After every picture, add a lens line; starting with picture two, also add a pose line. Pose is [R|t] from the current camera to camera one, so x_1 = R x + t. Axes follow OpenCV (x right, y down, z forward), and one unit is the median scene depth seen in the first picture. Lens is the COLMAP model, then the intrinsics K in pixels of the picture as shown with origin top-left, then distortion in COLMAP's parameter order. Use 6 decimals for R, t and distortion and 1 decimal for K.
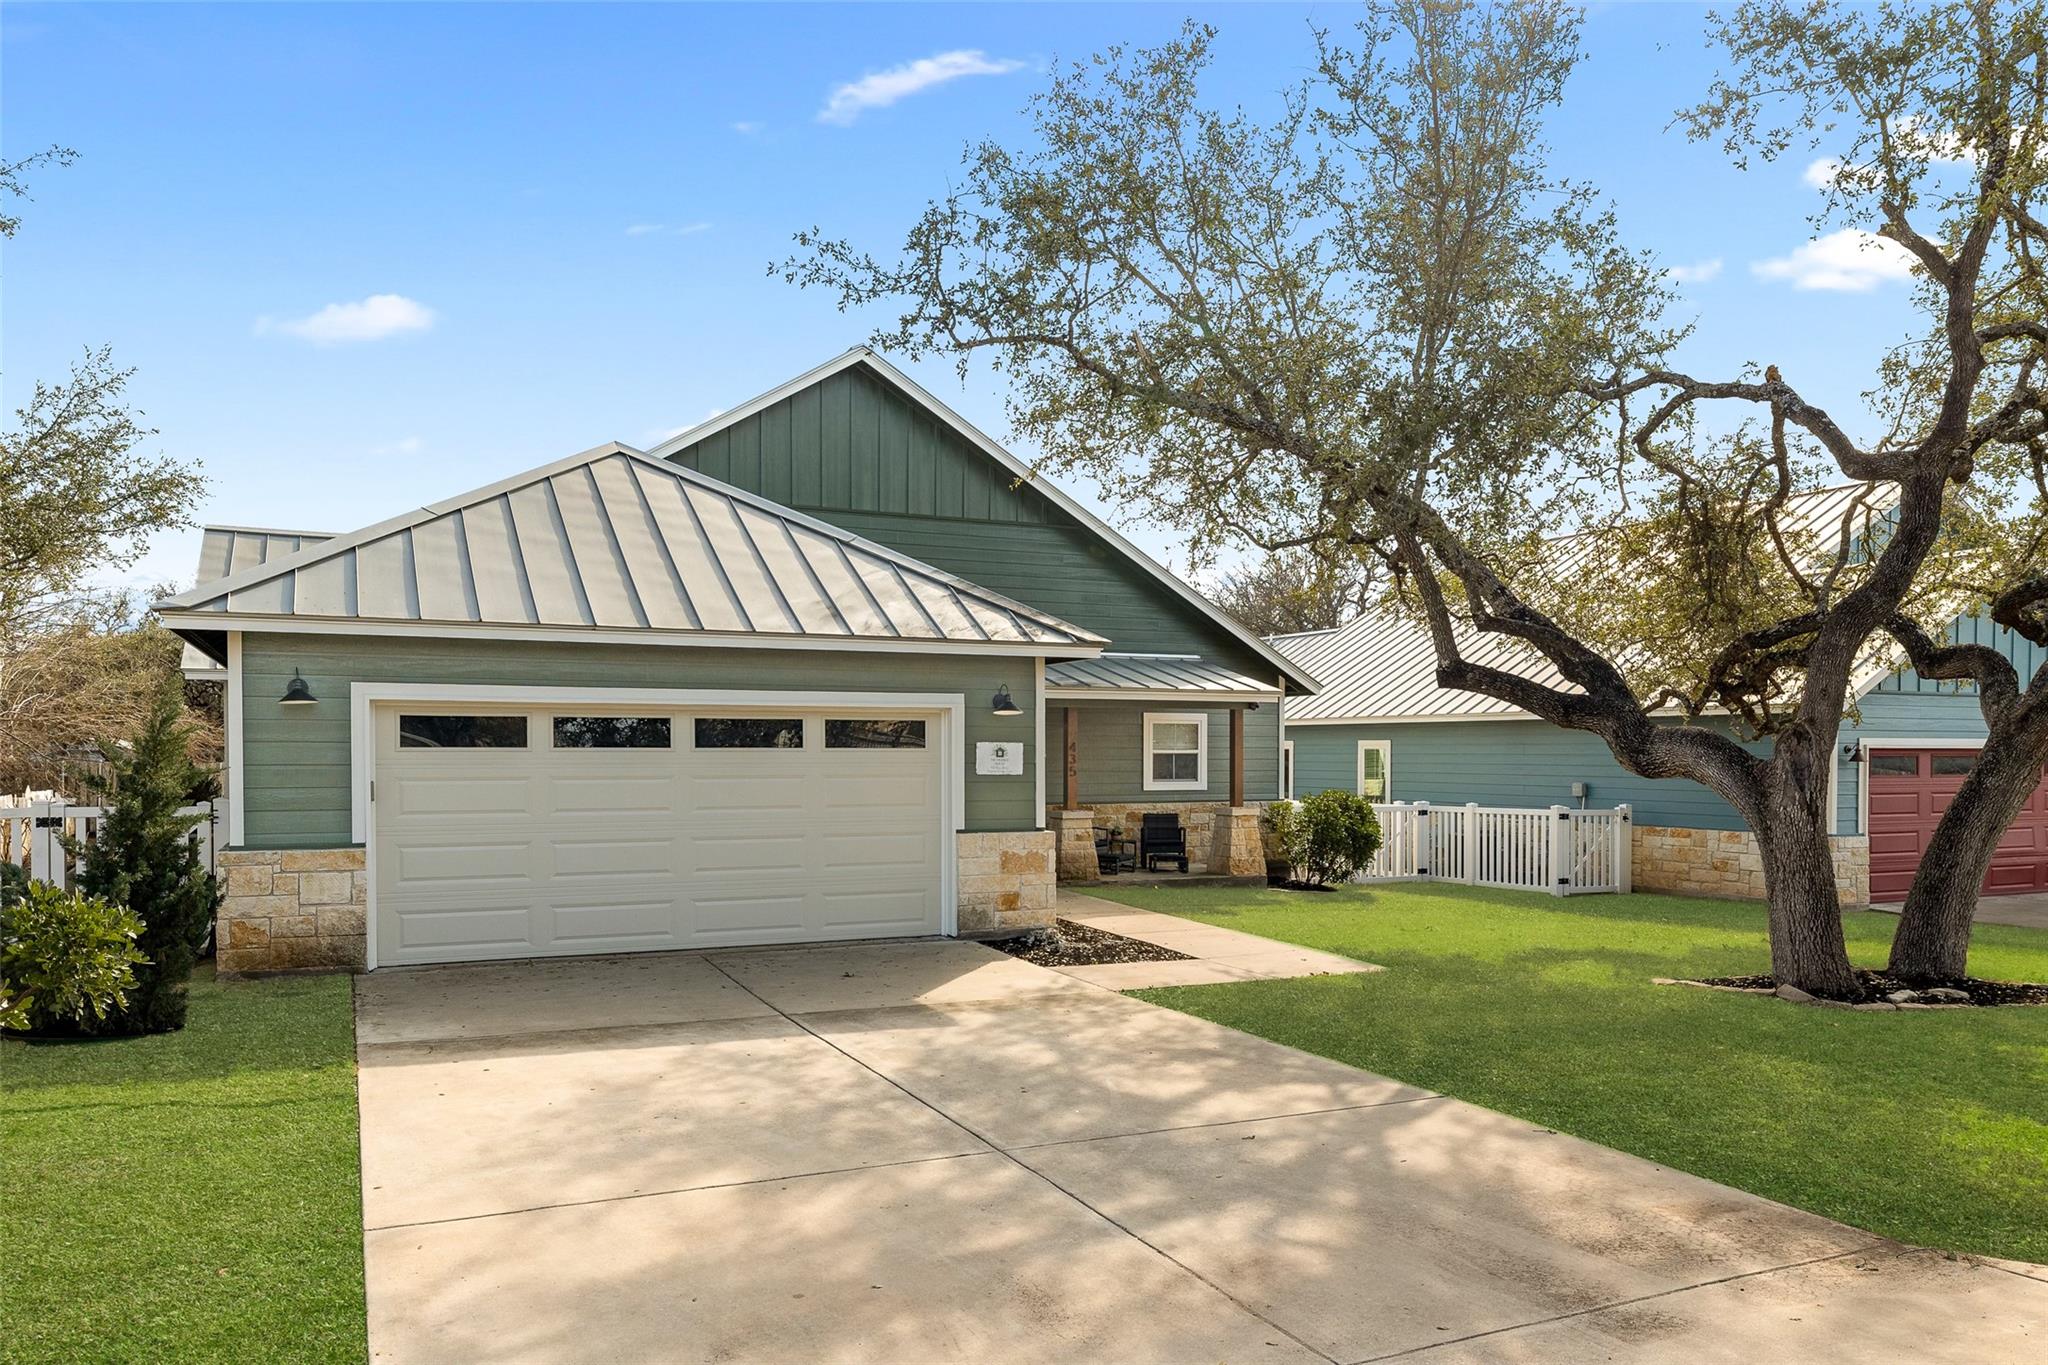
lens RADIAL K [[1548.2, 0, 988.5], [0, 1548.2, 619.0], [0, 0, 1]] dist [0.001368, 0.001011]
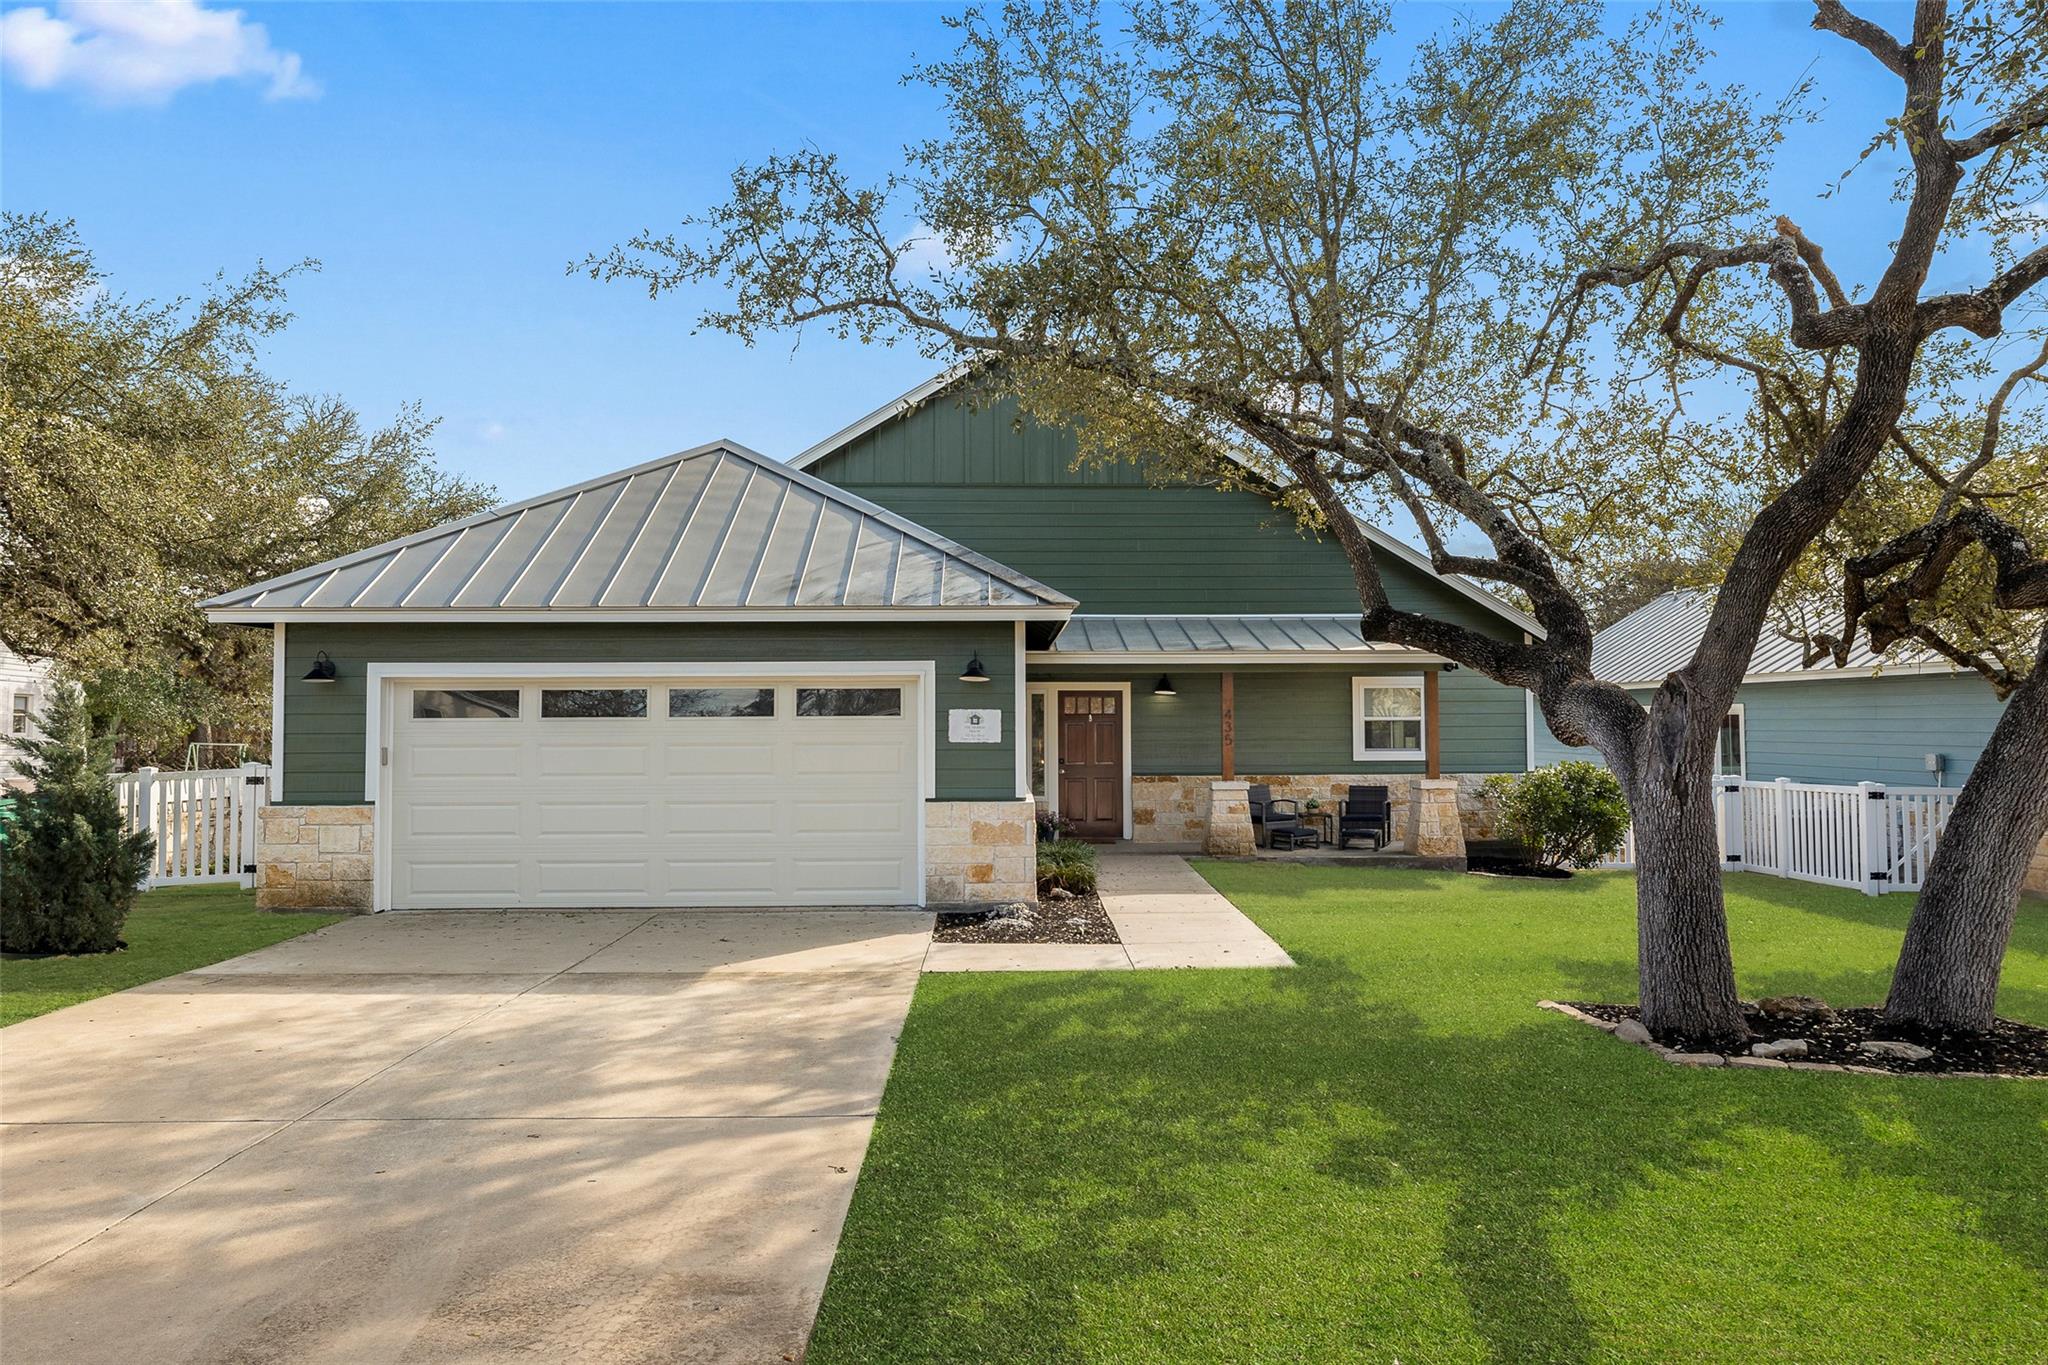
lens RADIAL K [[1458.5, 0, 1023.9], [0, 1458.5, 530.2], [0, 0, 1]] dist [0.000229, -0.003406]
pose [[0.906667, -0.061217, -0.417381, 0.435406], [0.041706, 0.997575, -0.055714, 0.019350], [0.419780, 0.033107, 0.907022, 0.172888]]
